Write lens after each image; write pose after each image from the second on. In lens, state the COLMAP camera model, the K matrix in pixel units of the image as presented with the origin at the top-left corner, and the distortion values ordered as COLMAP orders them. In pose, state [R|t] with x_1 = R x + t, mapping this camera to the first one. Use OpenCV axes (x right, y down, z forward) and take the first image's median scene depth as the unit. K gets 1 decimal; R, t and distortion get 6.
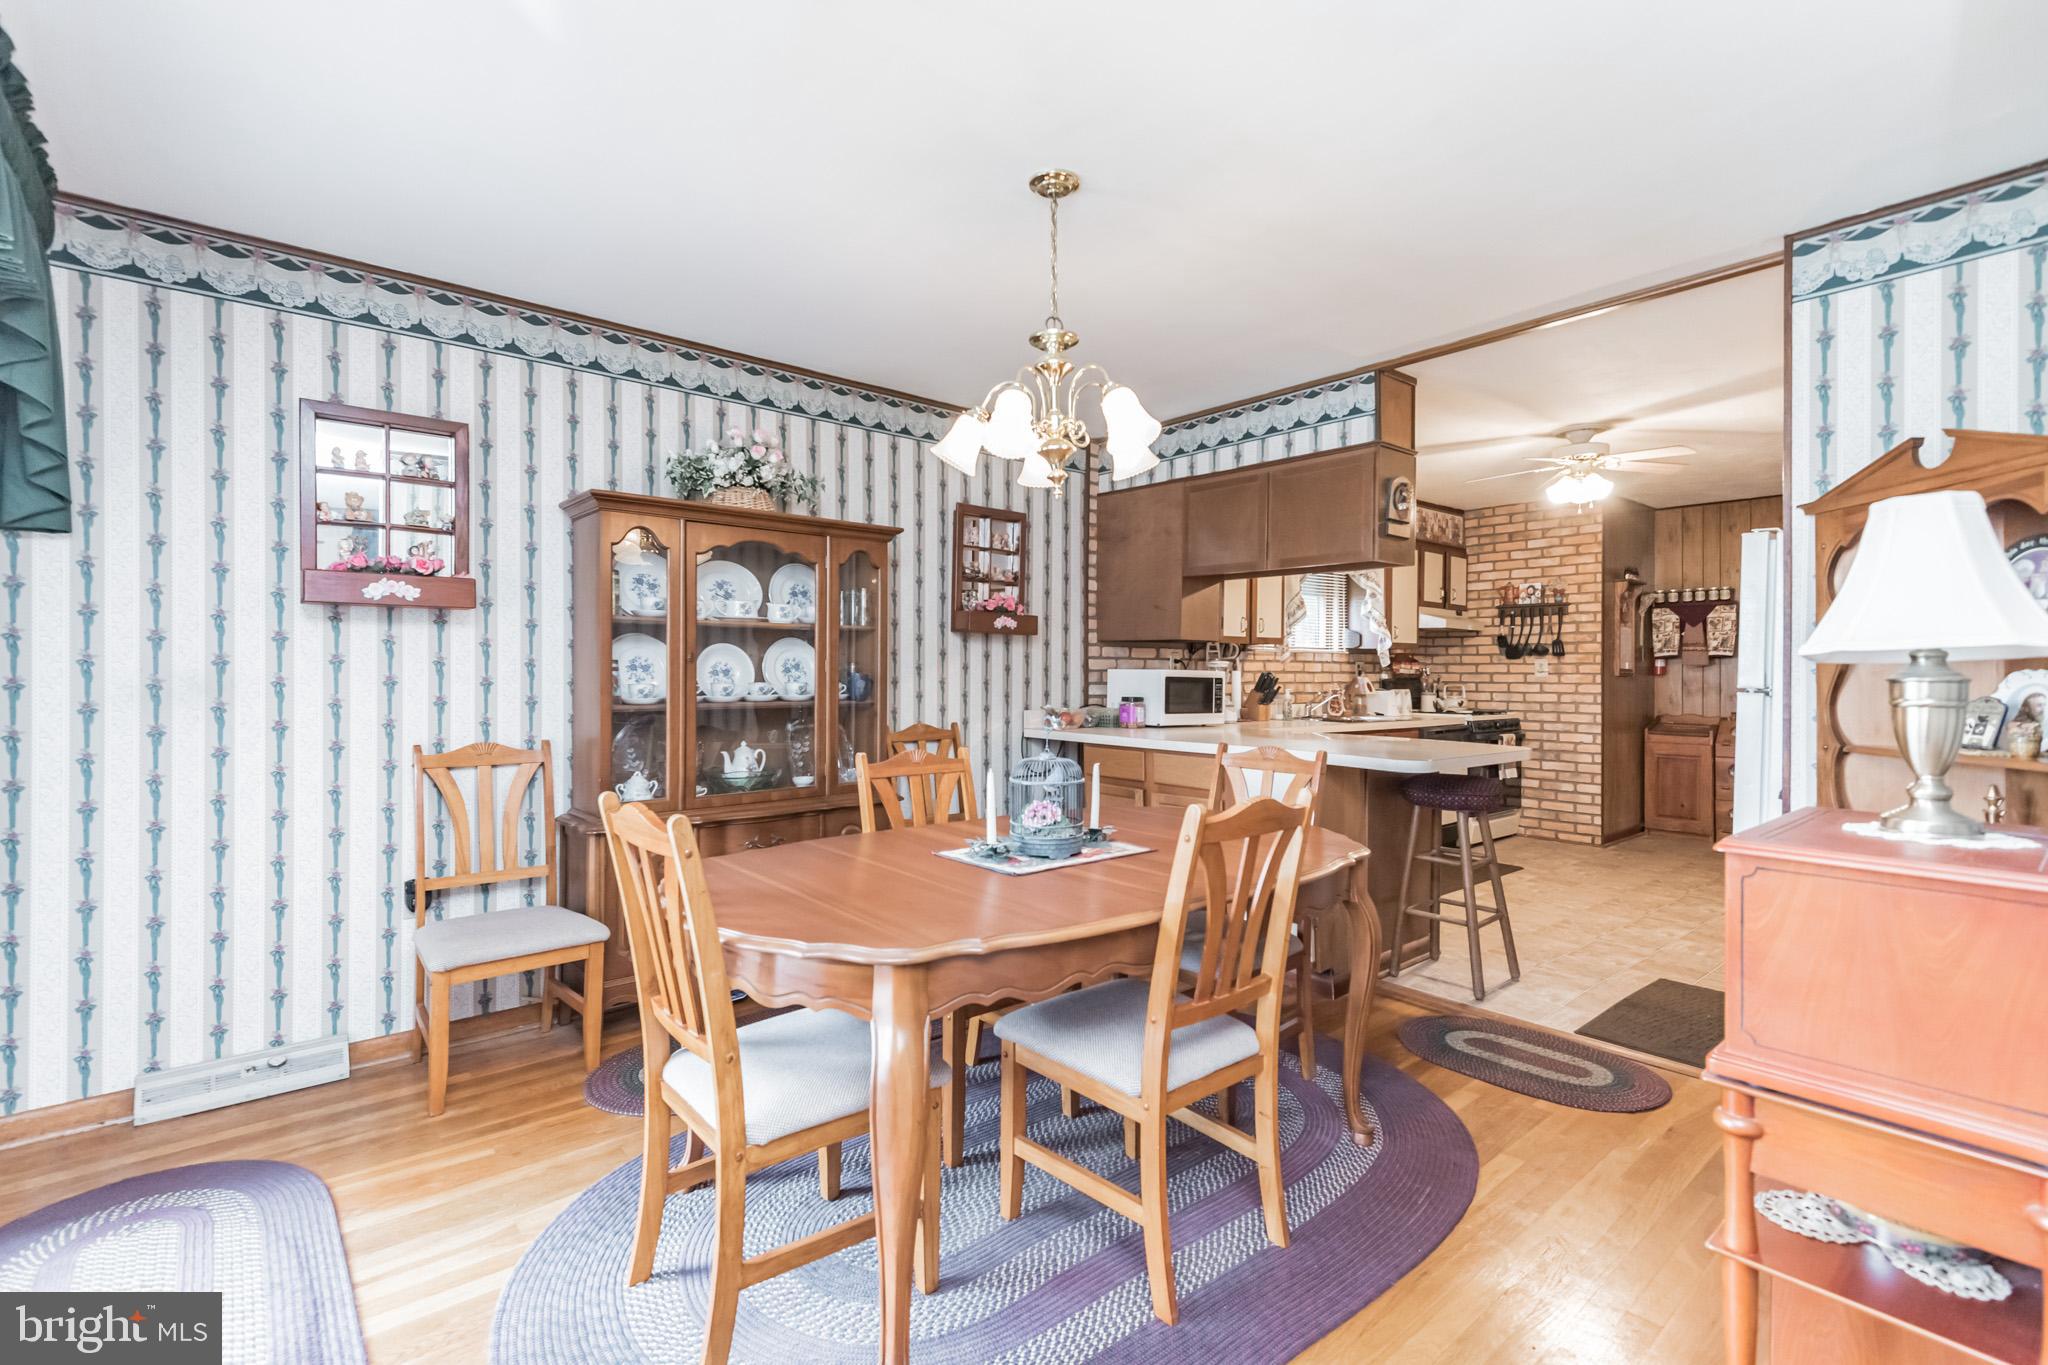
lens RADIAL K [[936.4, 0, 958.2], [0, 936.4, 678.4], [0, 0, 1]] dist [-0.024023, -0.001777]
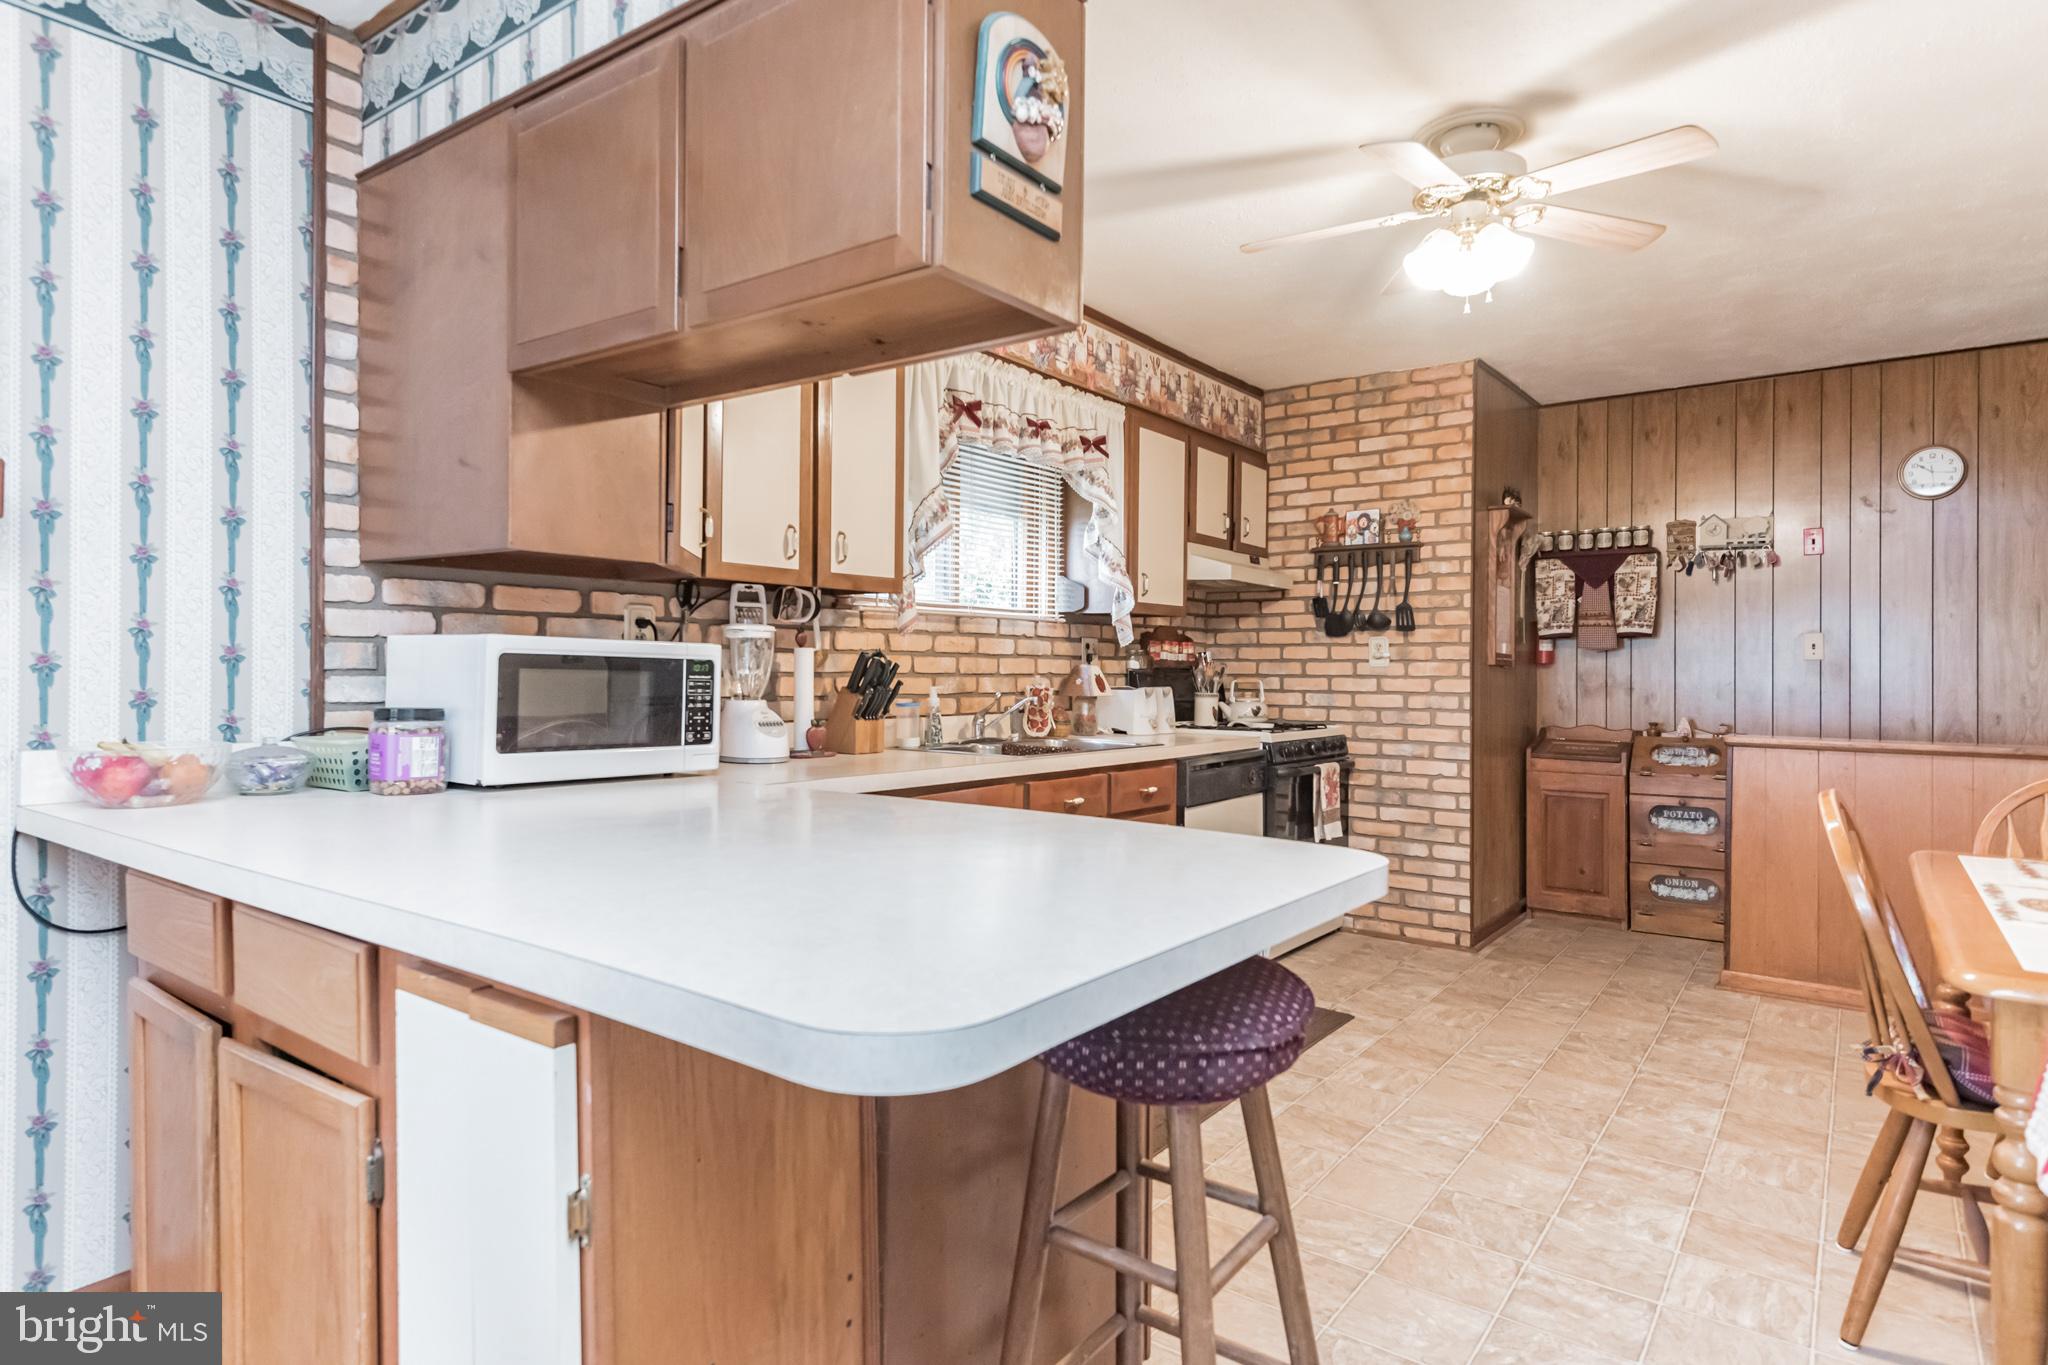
lens RADIAL K [[1107.3, 0, 1024.5], [0, 1107.3, 679.7], [0, 0, 1]] dist [-0.002848, -0.001724]
pose [[0.965027, 0.000506, 0.262150, 0.222897], [-0.001464, 0.999993, 0.003460, 0.004934], [-0.262147, -0.003723, 0.965021, 0.374232]]
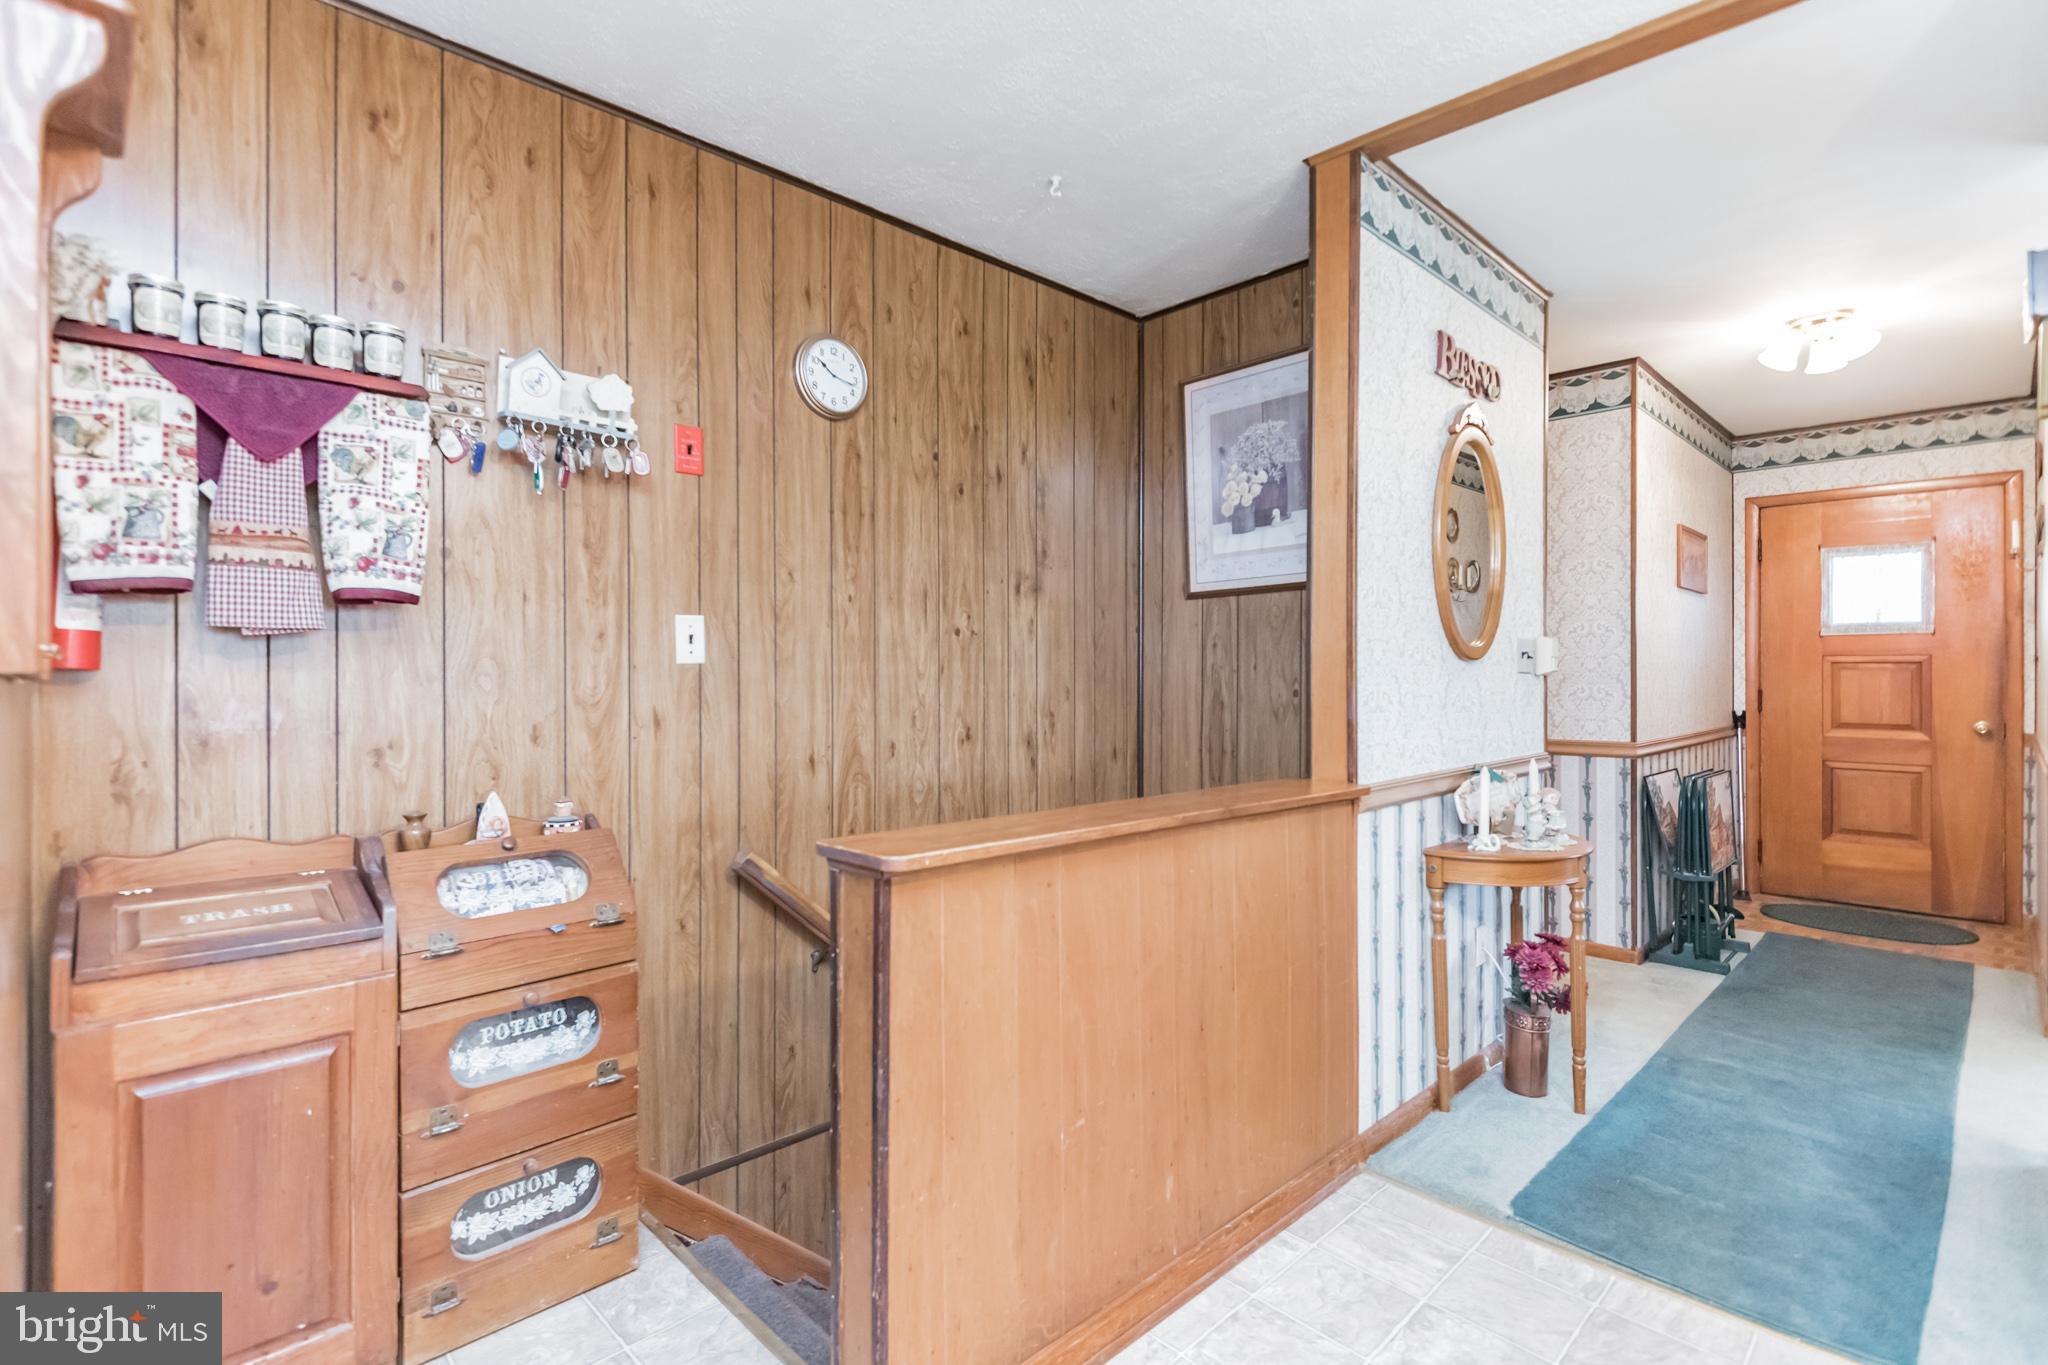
lens RADIAL K [[975.7, 0, 1017.9], [0, 975.7, 674.7], [0, 0, 1]] dist [0.005420, -0.001995]
pose [[-0.080987, -0.002937, 0.996711, 0.550349], [0.001516, 0.999994, 0.003070, -0.003409], [-0.996714, 0.001759, -0.080982, 0.849207]]
